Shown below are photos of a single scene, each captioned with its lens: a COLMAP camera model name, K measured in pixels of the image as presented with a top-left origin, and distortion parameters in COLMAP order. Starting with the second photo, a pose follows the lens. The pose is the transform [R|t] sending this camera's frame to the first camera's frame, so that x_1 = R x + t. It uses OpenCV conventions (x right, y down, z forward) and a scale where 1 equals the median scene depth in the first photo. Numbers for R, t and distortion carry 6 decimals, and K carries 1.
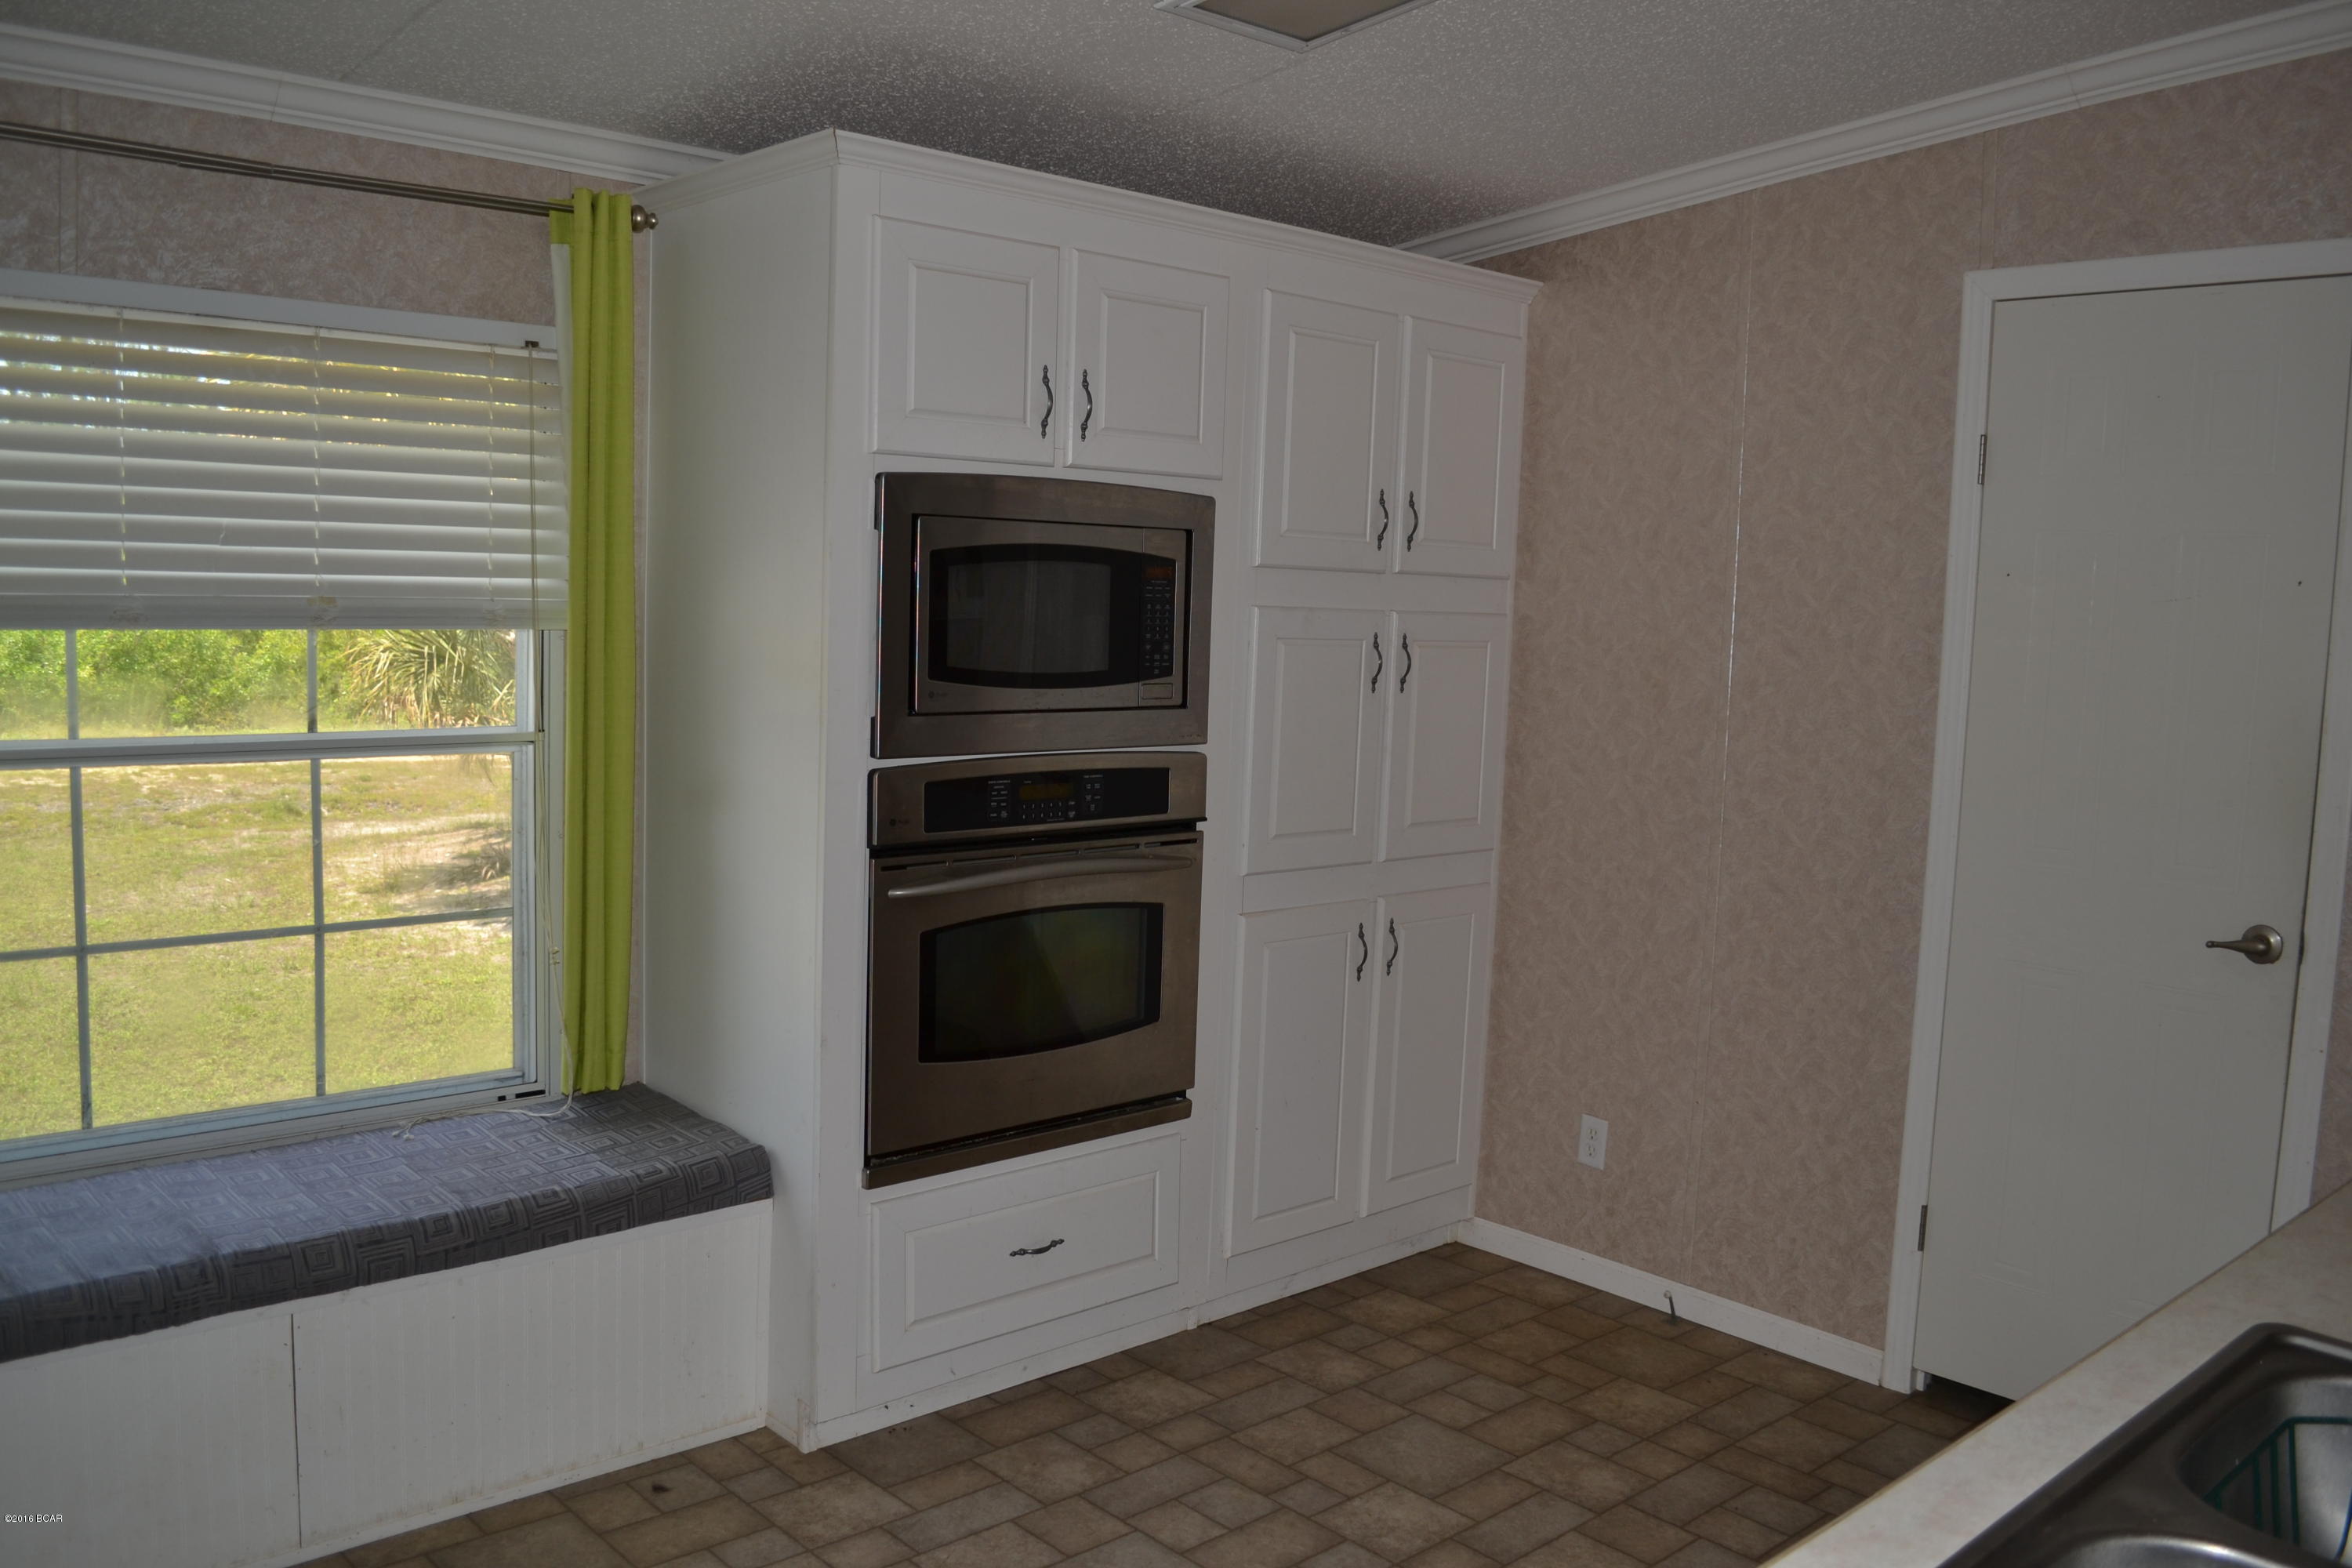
lens RADIAL K [[1873.6, 0, 1129.2], [0, 1873.6, 799.4], [0, 0, 1]] dist [-0.078598, 0.001816]
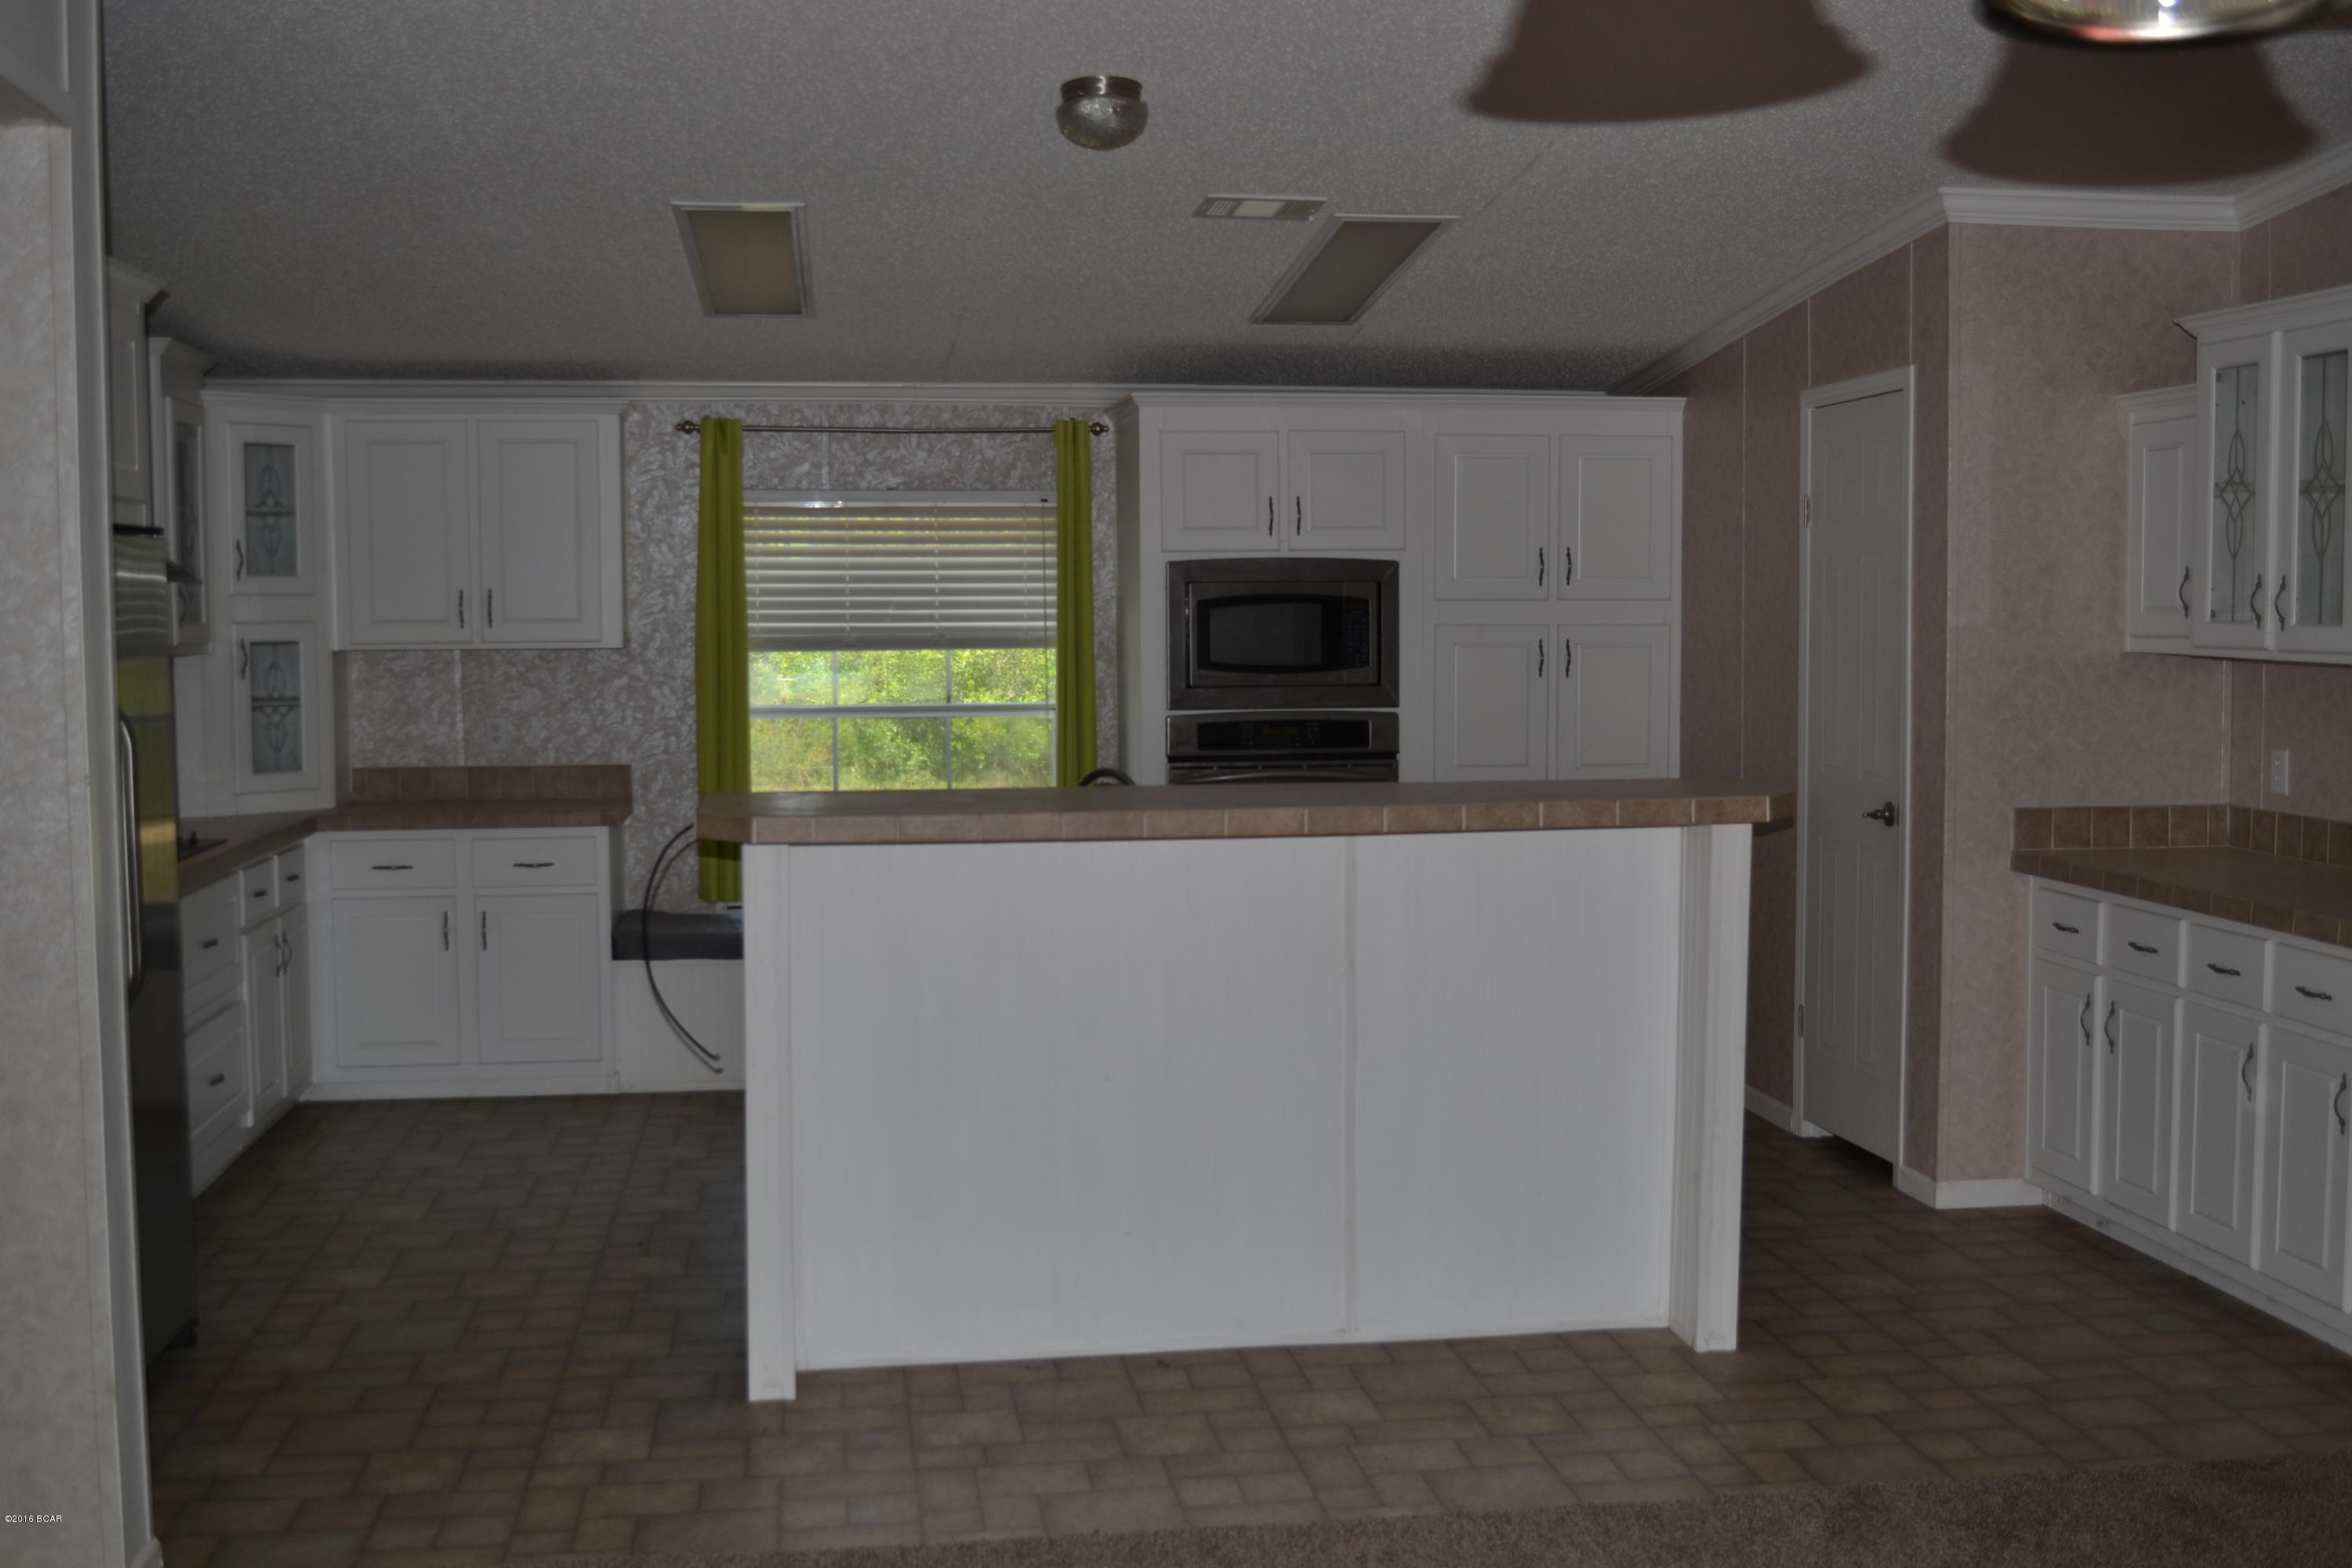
lens RADIAL K [[2411.7, 0, 1179.2], [0, 2411.7, 782.3], [0, 0, 1]] dist [-0.108342, 0.000000]
pose [[0.833195, 0.001960, -0.552976, 1.146150], [-0.030270, 0.998656, -0.042070, 0.143603], [0.552151, 0.051791, 0.832134, -0.962993]]
